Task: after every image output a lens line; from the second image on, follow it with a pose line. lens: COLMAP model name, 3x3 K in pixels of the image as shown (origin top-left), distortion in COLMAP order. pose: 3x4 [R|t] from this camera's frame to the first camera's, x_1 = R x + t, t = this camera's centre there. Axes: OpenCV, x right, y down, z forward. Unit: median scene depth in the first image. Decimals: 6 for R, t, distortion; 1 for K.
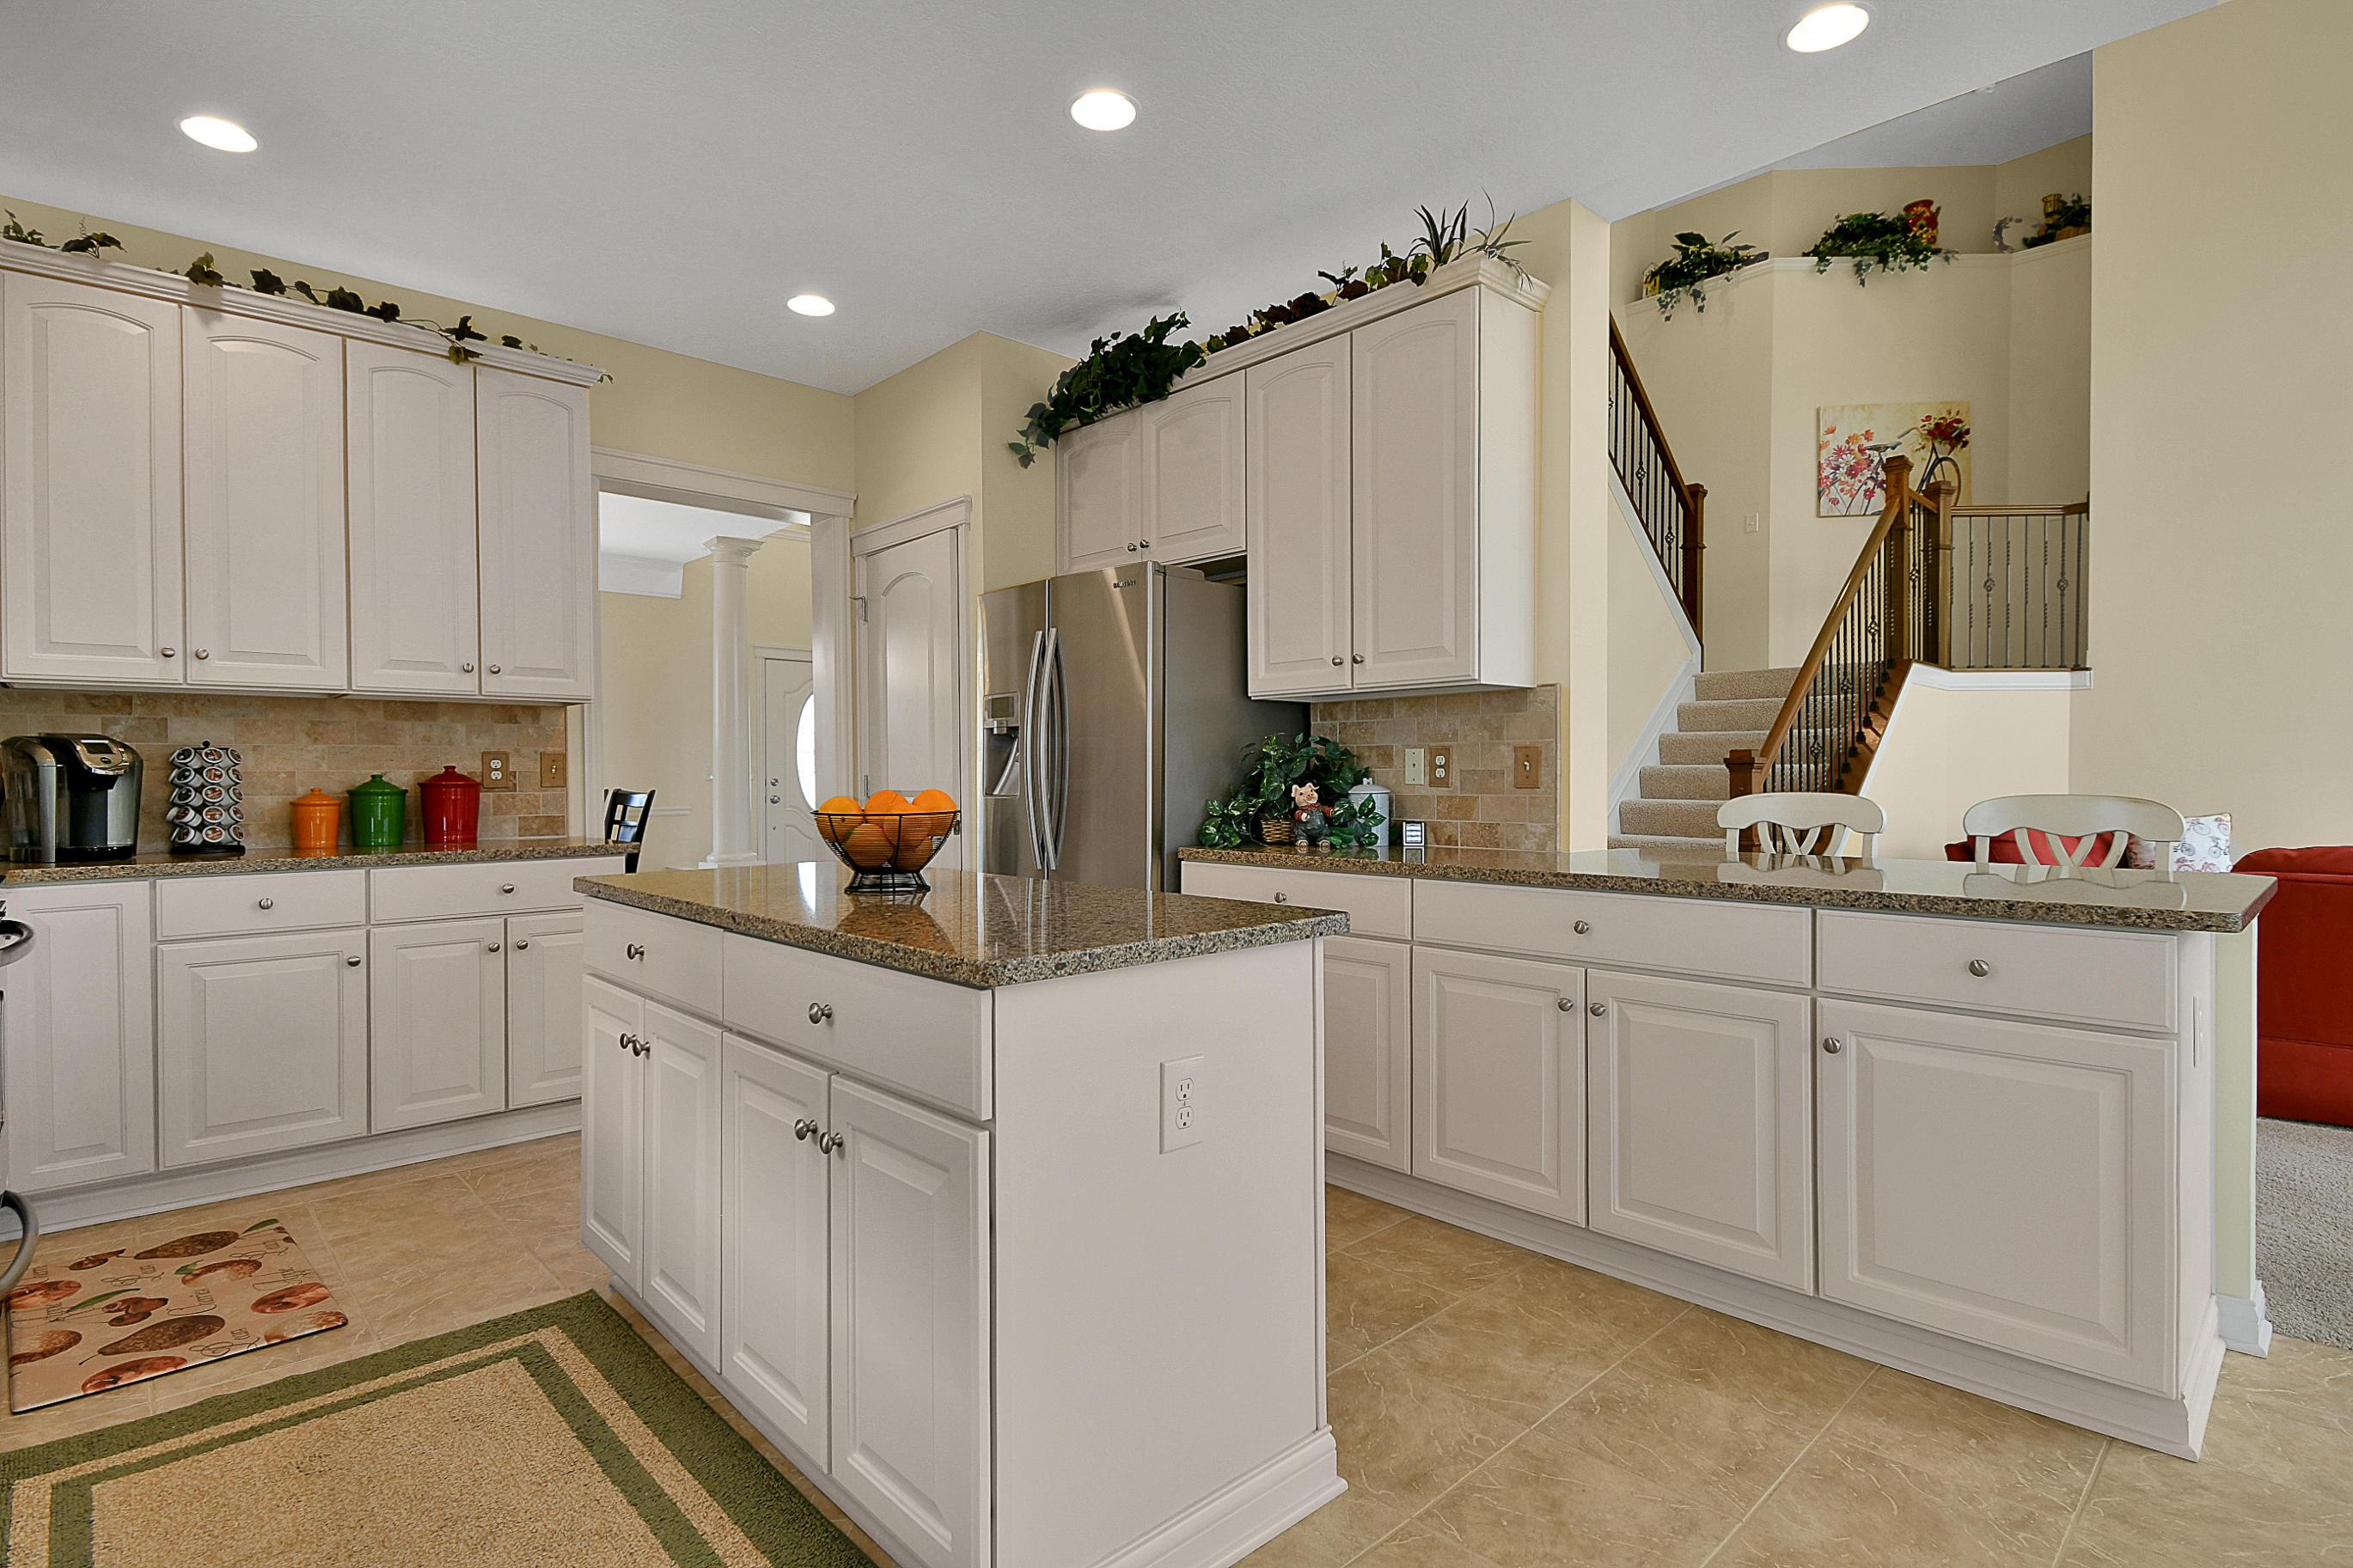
lens RADIAL K [[1159.0, 0, 1179.8], [0, 1159.0, 781.8], [0, 0, 1]] dist [-0.002579, -0.001788]
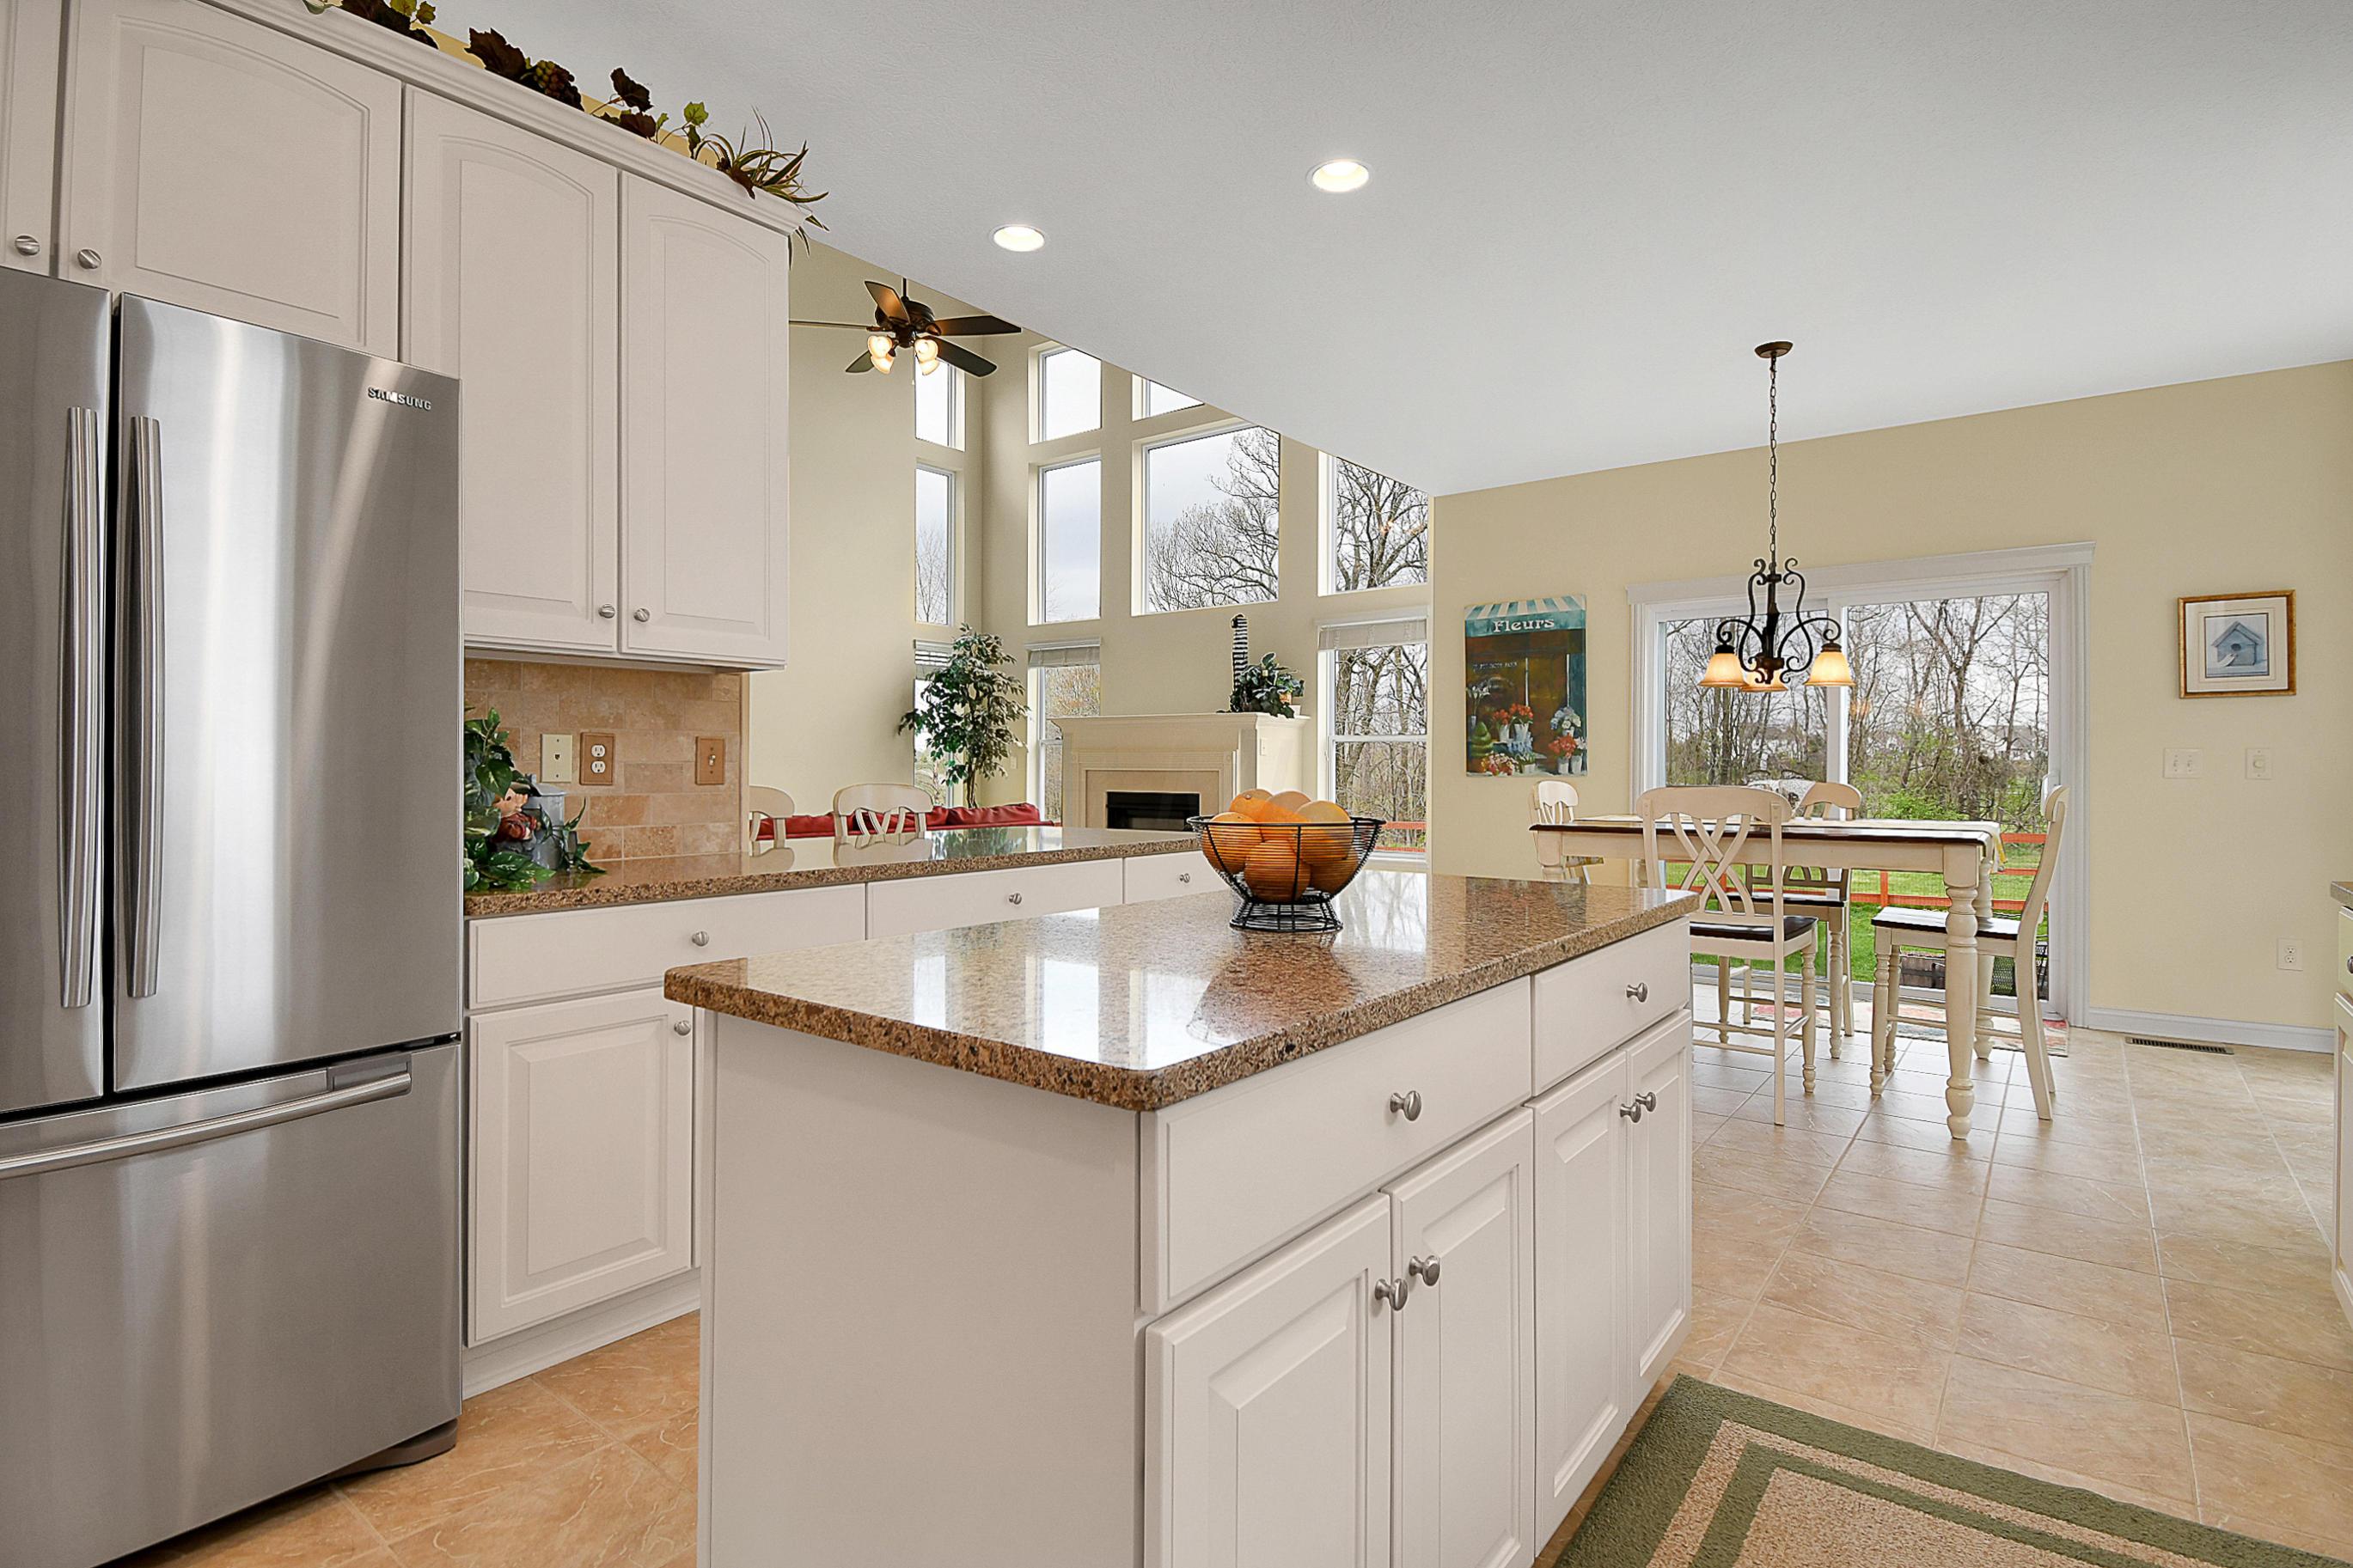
lens RADIAL K [[1159.0, 0, 1179.7], [0, 1159.0, 797.2], [0, 0, 1]] dist [-0.002579, -0.001788]
pose [[-0.153034, -0.023265, 0.987947, -0.633770], [-0.000665, 0.999725, 0.023440, -0.006109], [-0.988221, 0.002930, -0.153007, 0.754590]]
